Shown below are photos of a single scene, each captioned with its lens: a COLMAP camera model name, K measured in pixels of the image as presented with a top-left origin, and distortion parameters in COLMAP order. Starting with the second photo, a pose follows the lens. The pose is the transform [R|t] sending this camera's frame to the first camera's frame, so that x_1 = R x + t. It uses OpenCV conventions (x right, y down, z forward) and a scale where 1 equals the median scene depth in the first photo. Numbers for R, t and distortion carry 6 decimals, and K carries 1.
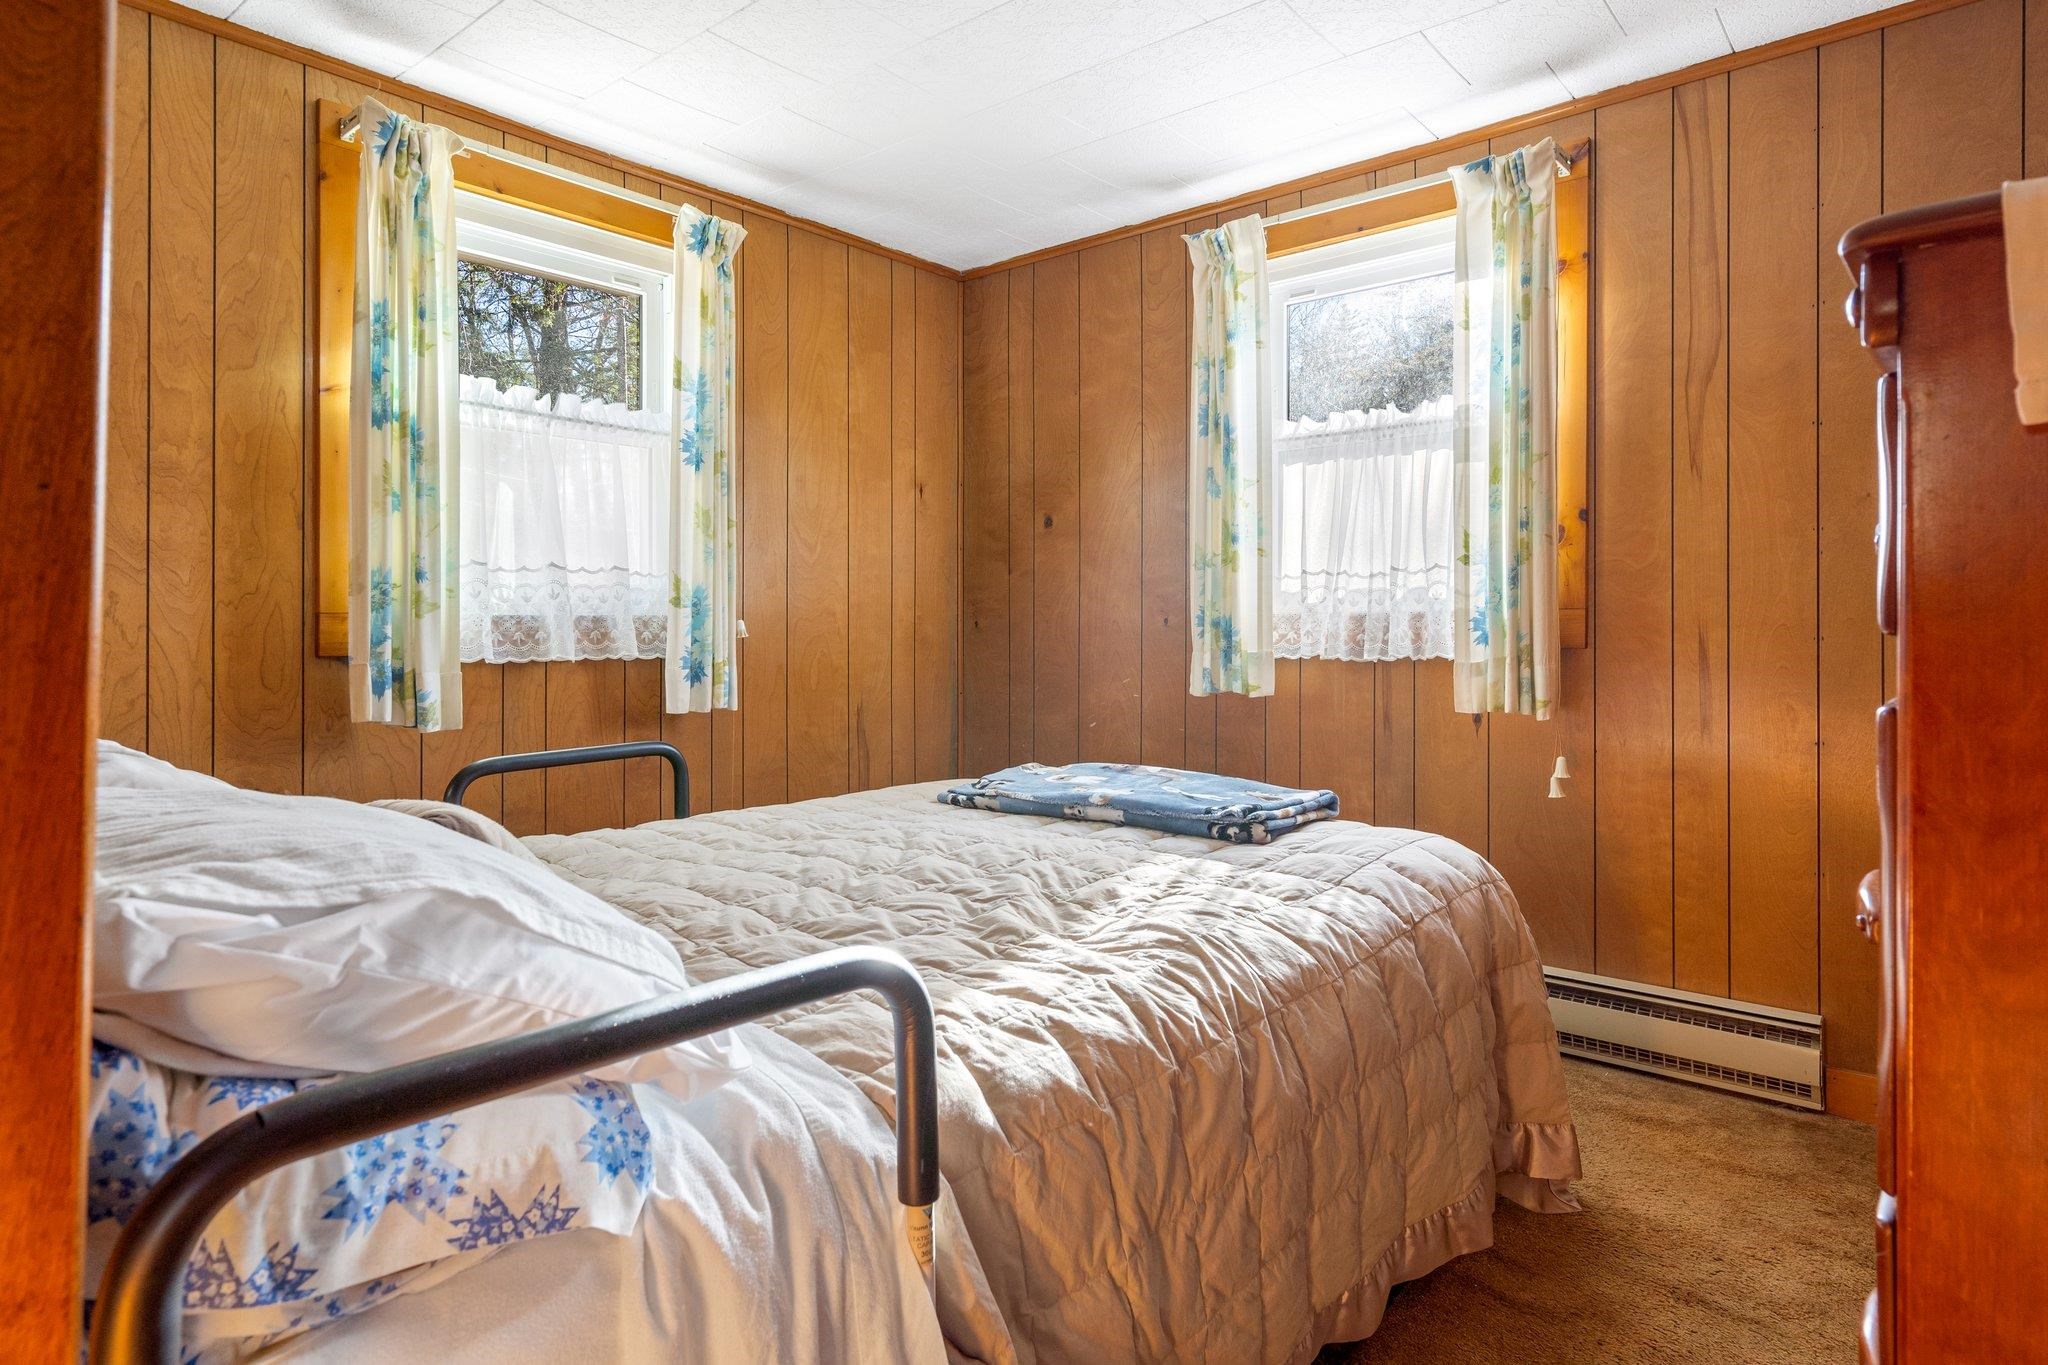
lens RADIAL K [[1138.6, 0, 1024.3], [0, 1138.6, 634.4], [0, 0, 1]] dist [0.000897, -0.000342]
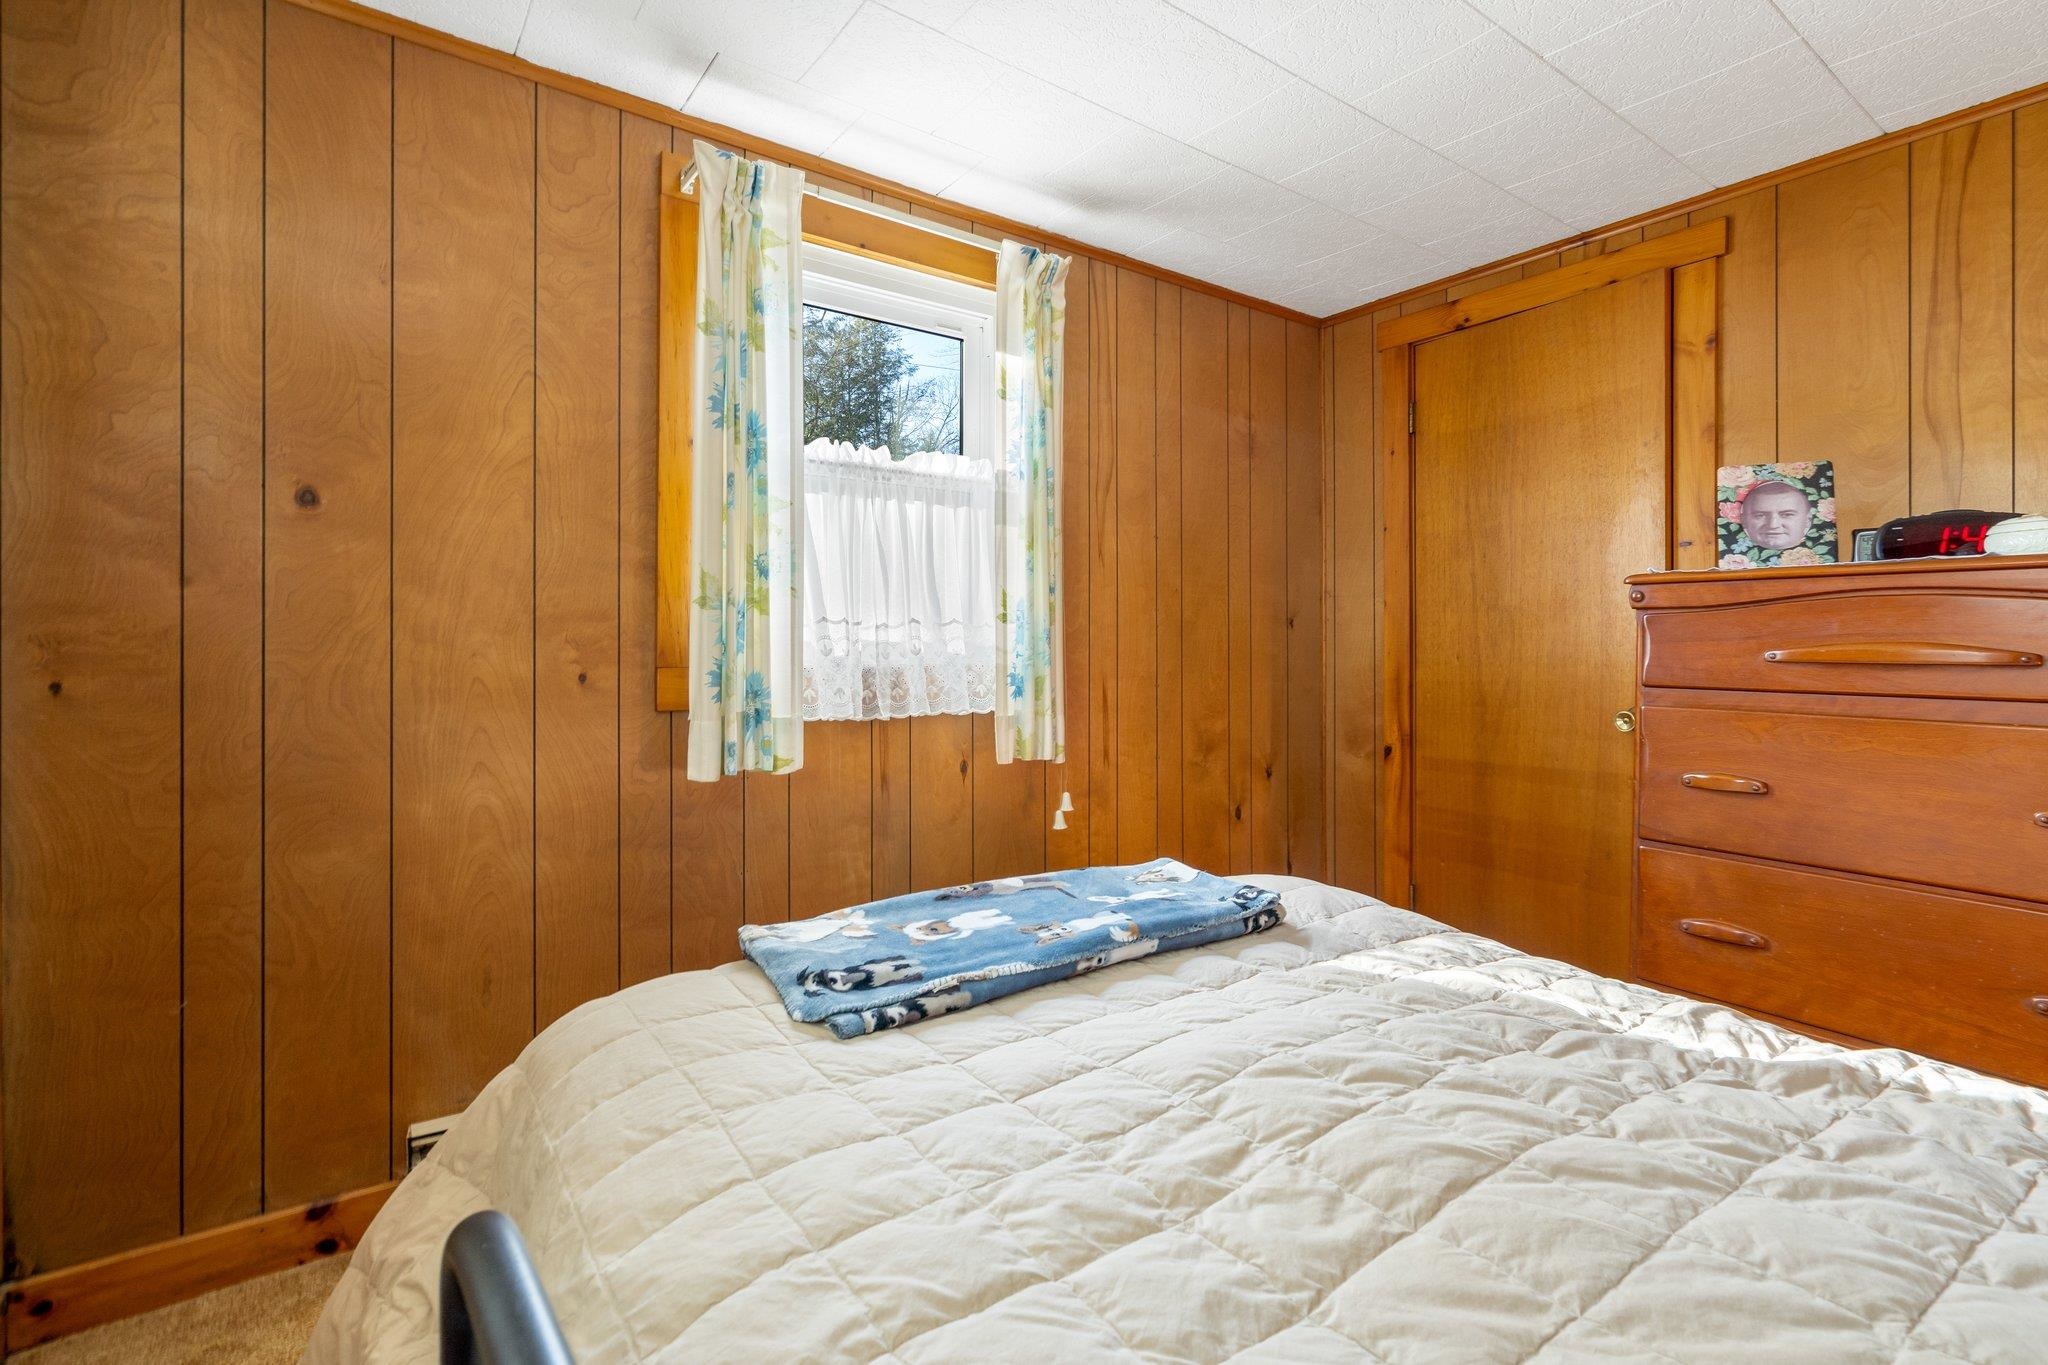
lens RADIAL K [[948.9, 0, 1031.9], [0, 948.9, 665.7], [0, 0, 1]] dist [-0.008333, 0.003013]
pose [[0.238926, -0.009213, 0.970994, -0.400341], [0.004879, 0.999954, 0.008288, -0.025121], [-0.971026, 0.002757, 0.238960, 0.671020]]
